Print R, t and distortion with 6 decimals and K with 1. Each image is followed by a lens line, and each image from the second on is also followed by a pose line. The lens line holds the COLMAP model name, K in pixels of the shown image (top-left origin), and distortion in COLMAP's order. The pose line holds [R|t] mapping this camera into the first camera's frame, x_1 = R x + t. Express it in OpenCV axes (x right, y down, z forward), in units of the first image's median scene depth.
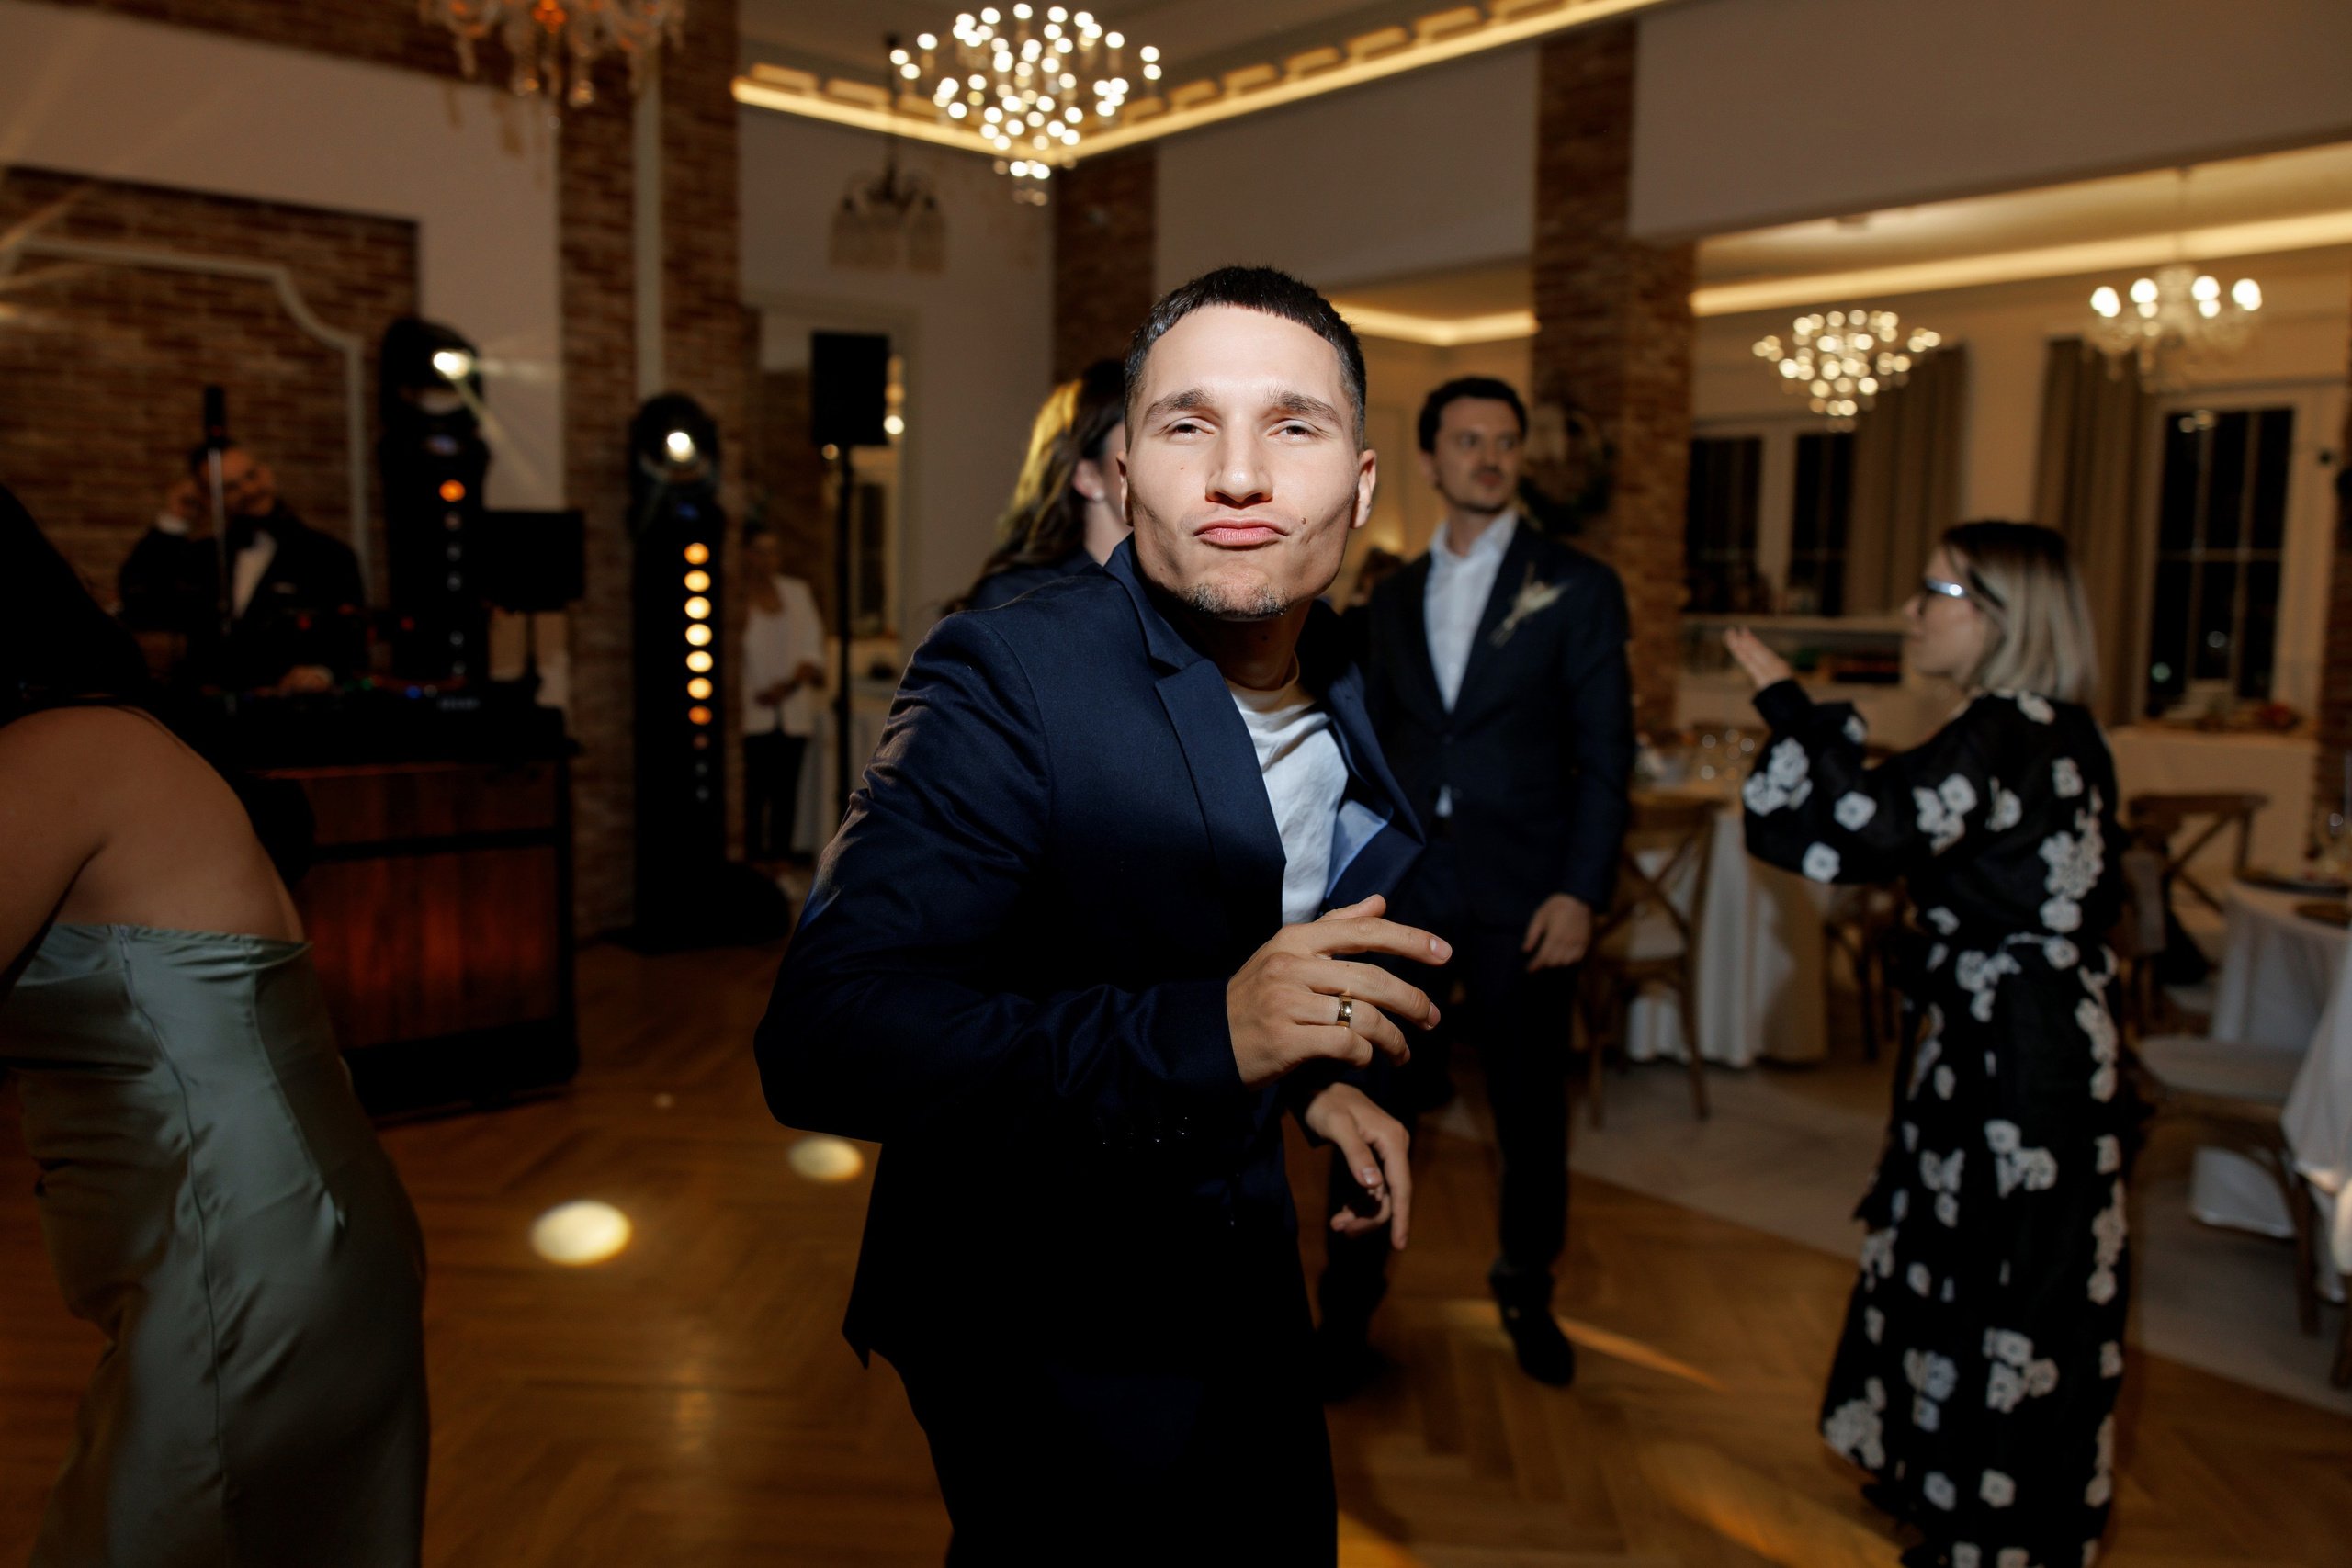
lens RADIAL K [[1930.8, 0, 1170.1], [0, 1930.8, 750.8], [0, 0, 1]] dist [0.031170, 0.002455]
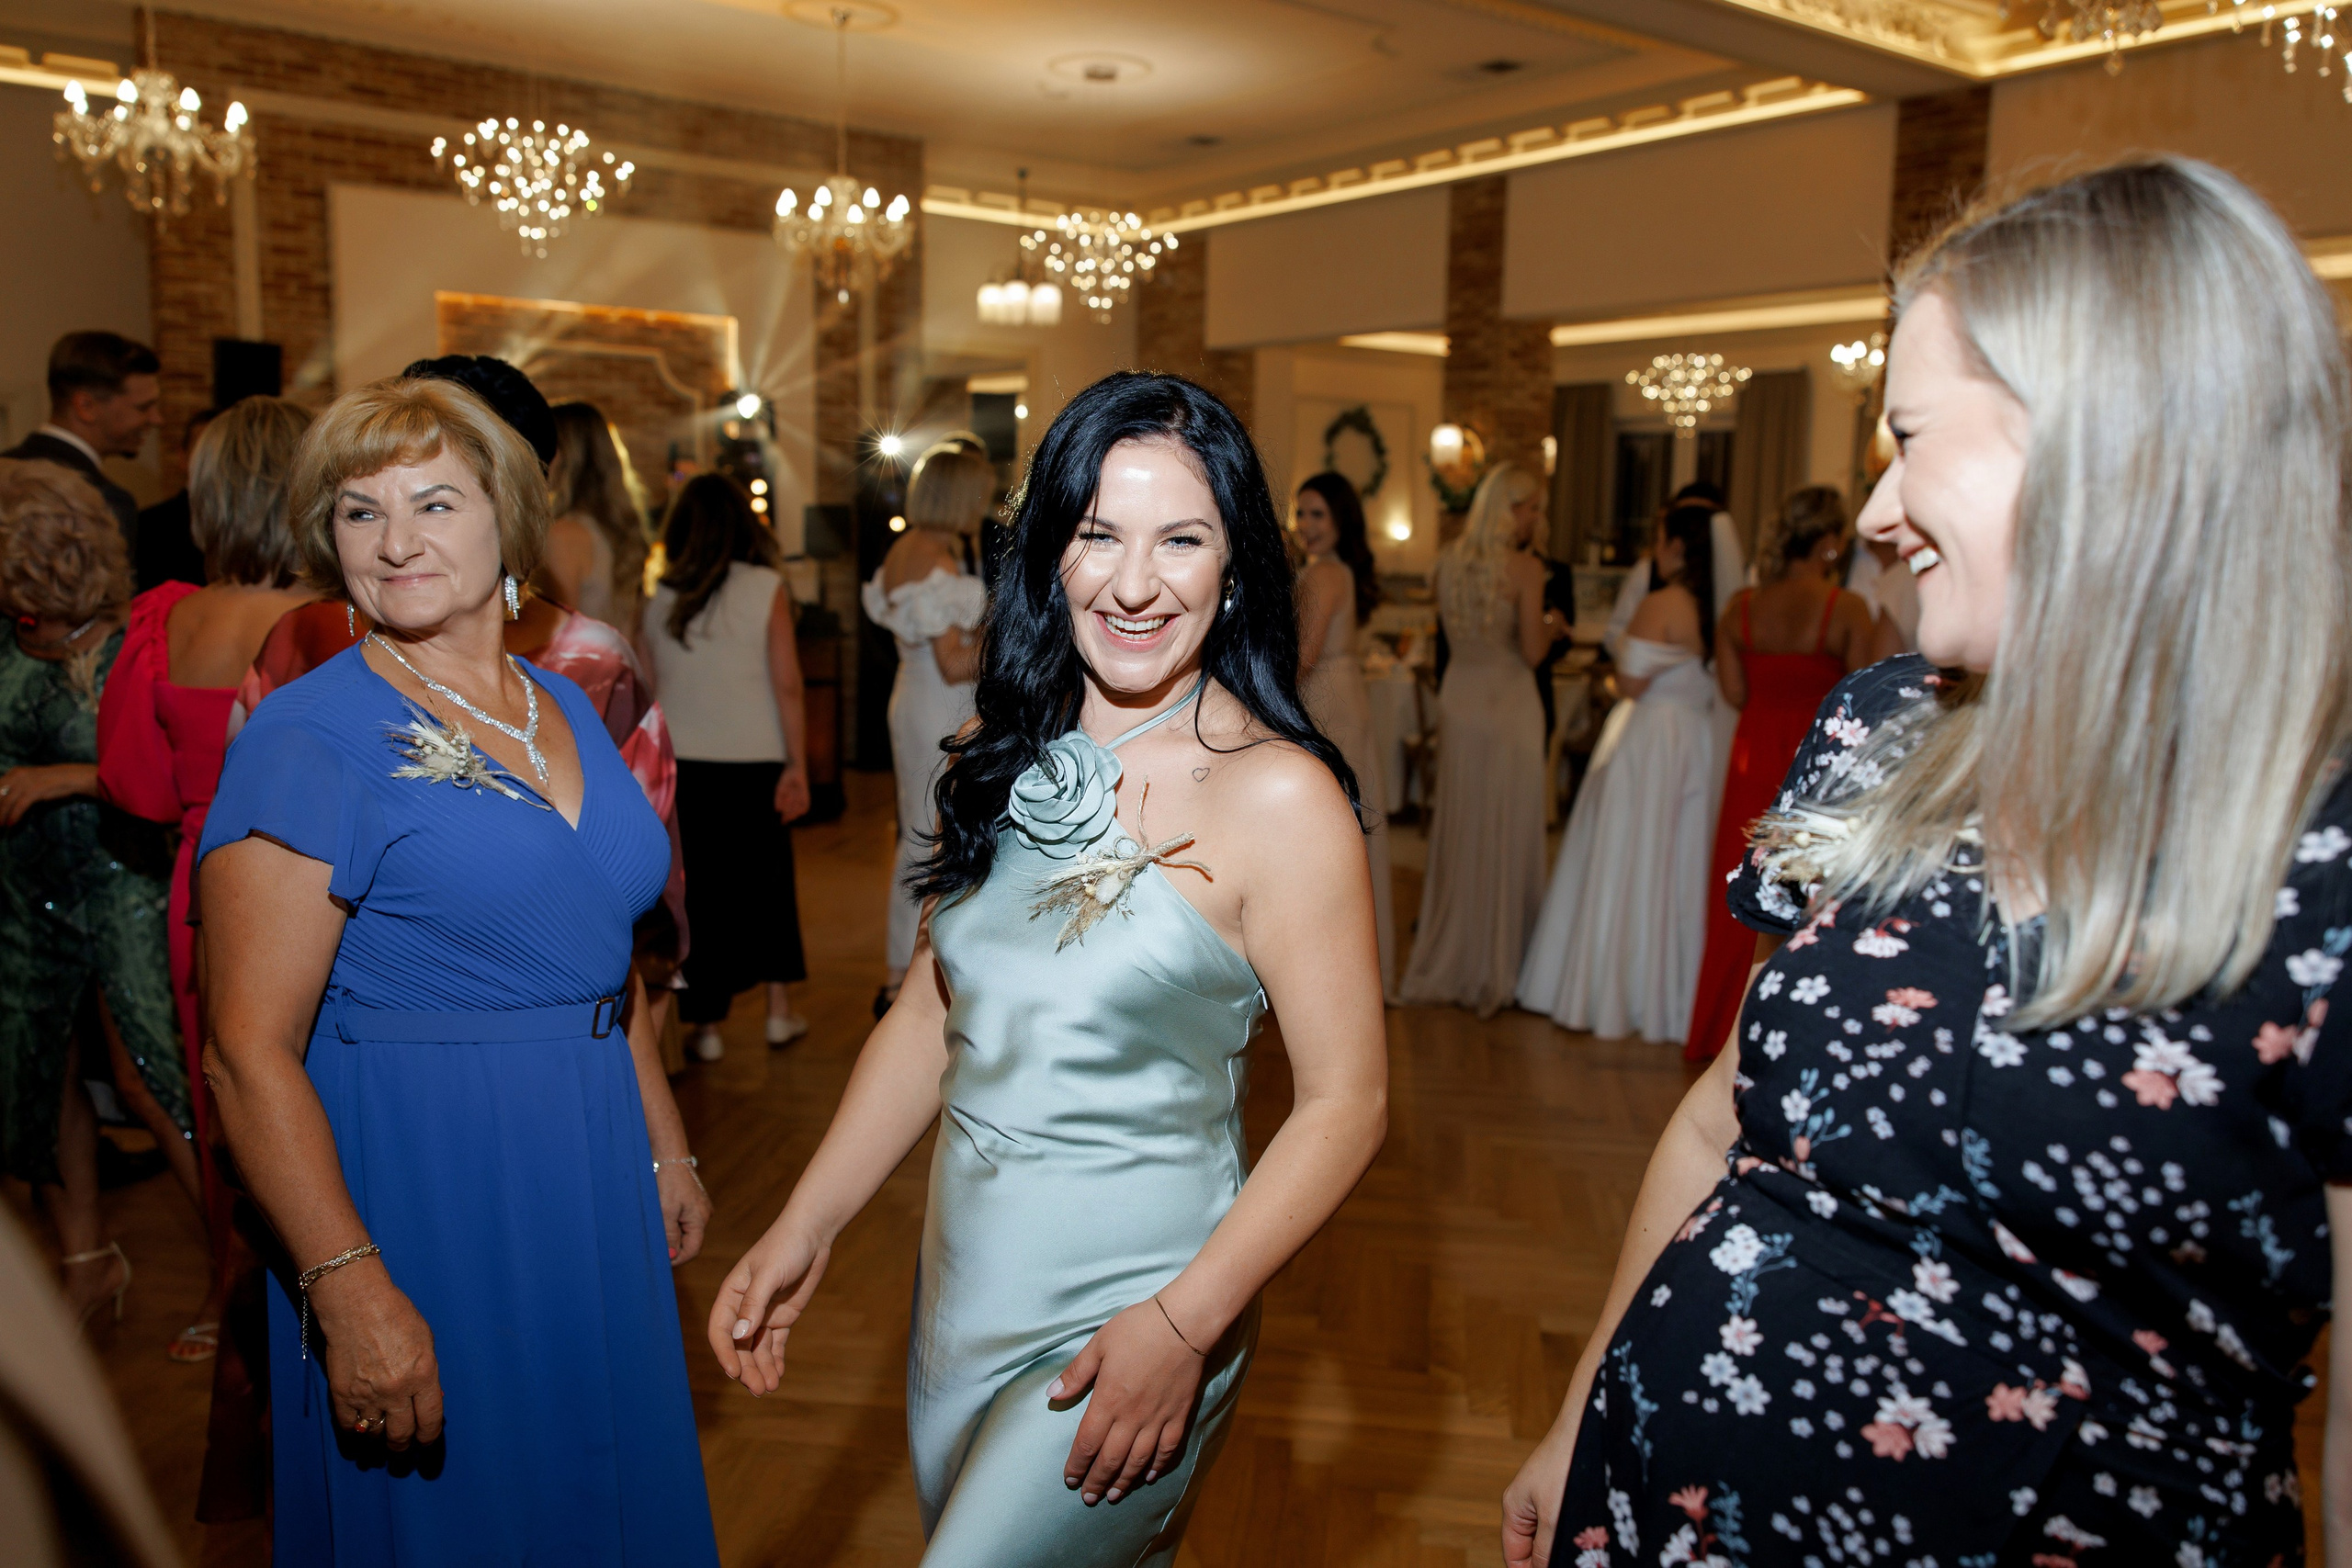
lens RADIAL K [[1905.0, 0, 1176.0], [0, 1905.0, 784.0], [0, 0, 1]] dist [0.014564, -0.002938]
pose [[0.998145, 0.013217, -0.059431, 0.074597], [-0.010663, 0.999014, 0.043089, 0.039167], [0.059942, -0.042375, 0.997302, -0.519753]]
